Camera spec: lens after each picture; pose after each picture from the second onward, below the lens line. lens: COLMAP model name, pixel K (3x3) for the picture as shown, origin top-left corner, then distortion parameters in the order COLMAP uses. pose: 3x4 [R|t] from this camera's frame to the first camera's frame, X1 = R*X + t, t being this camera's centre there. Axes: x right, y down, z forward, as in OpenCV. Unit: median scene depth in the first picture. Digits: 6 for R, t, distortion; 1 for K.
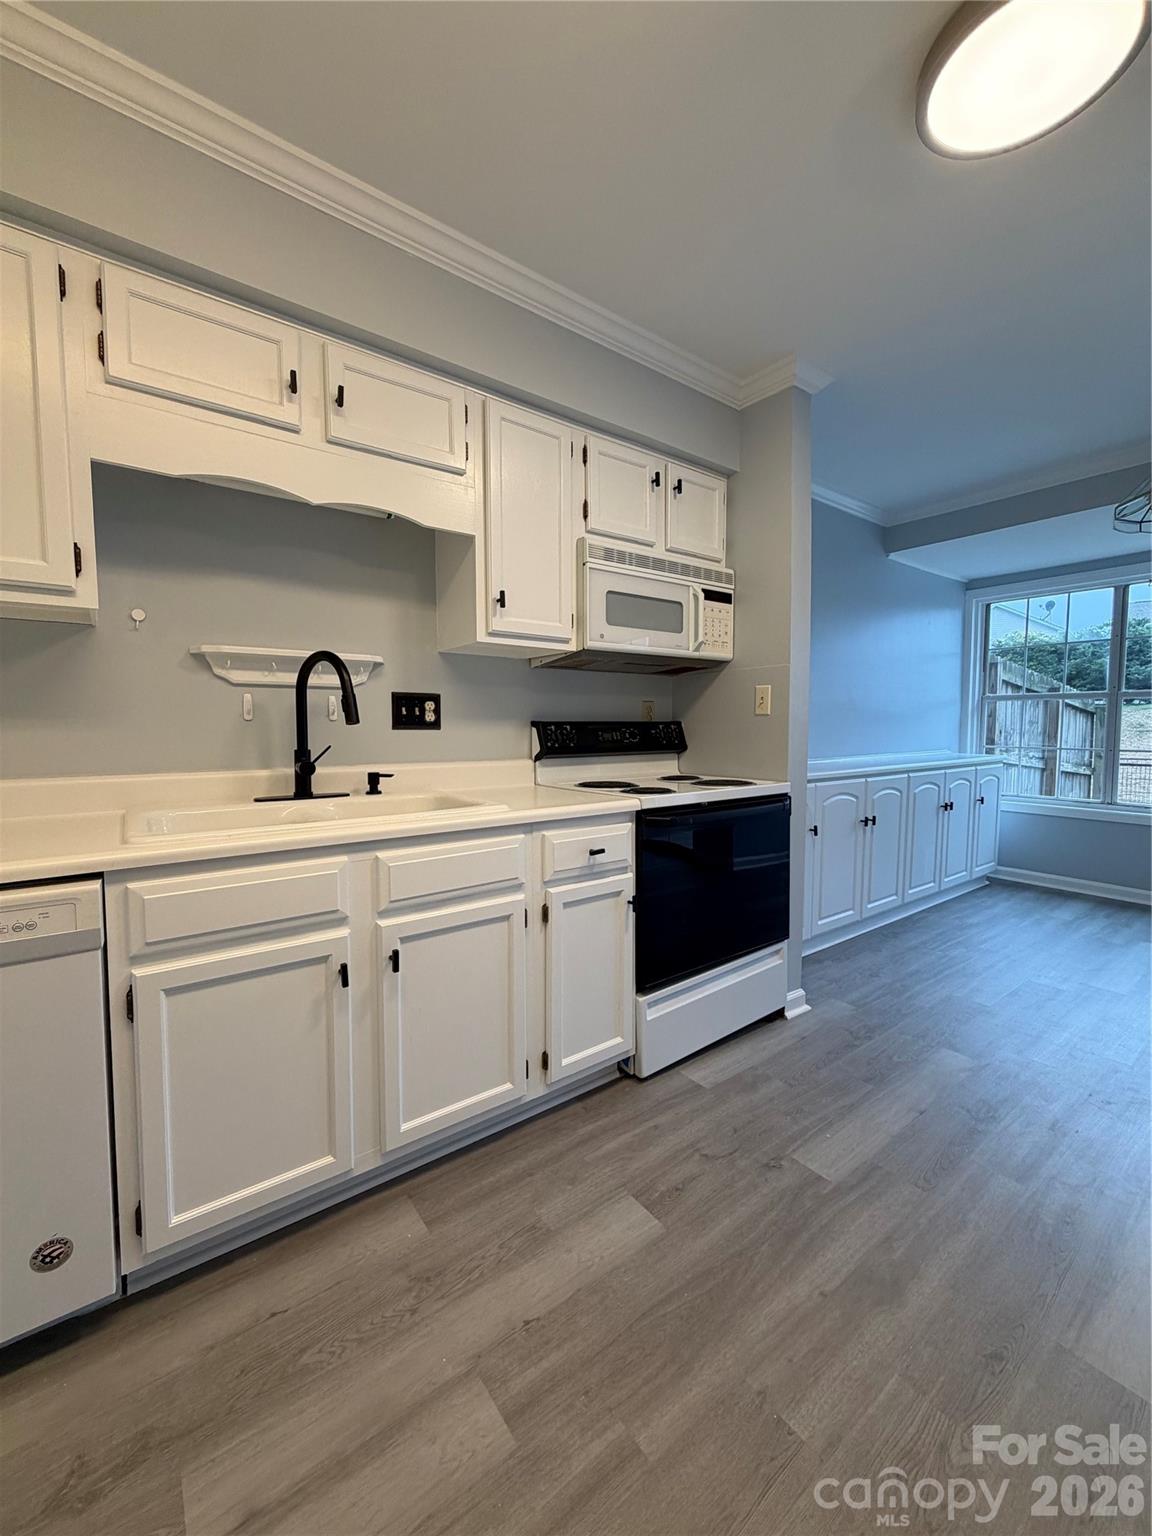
lens RADIAL K [[611.5, 0, 577.0], [0, 611.5, 761.1], [0, 0, 1]] dist [-0.002005, -0.000372]
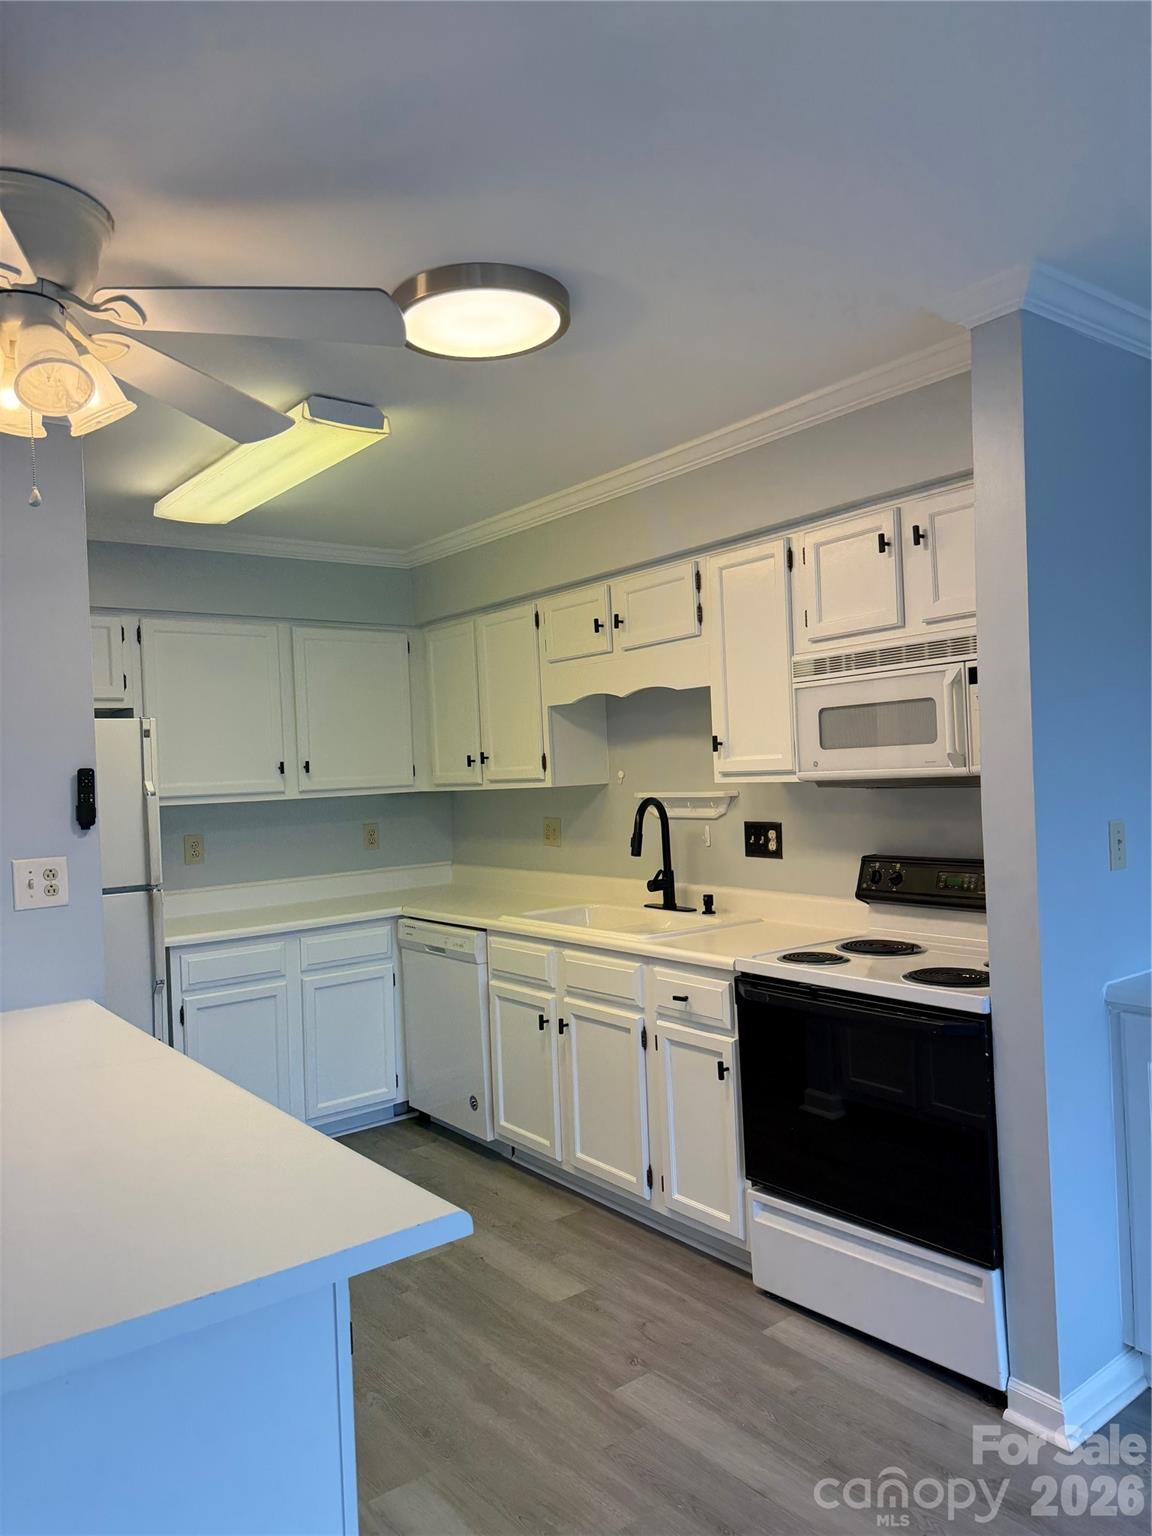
lens RADIAL K [[1065.7, 0, 576.0], [0, 1065.7, 768.0], [0, 0, 1]] dist [0.133973, -0.185555]
pose [[0.020042, -0.001624, -0.999798, 1.818176], [-0.017122, 0.999851, -0.001968, -0.230246], [0.999653, 0.017158, 0.020012, 0.774177]]
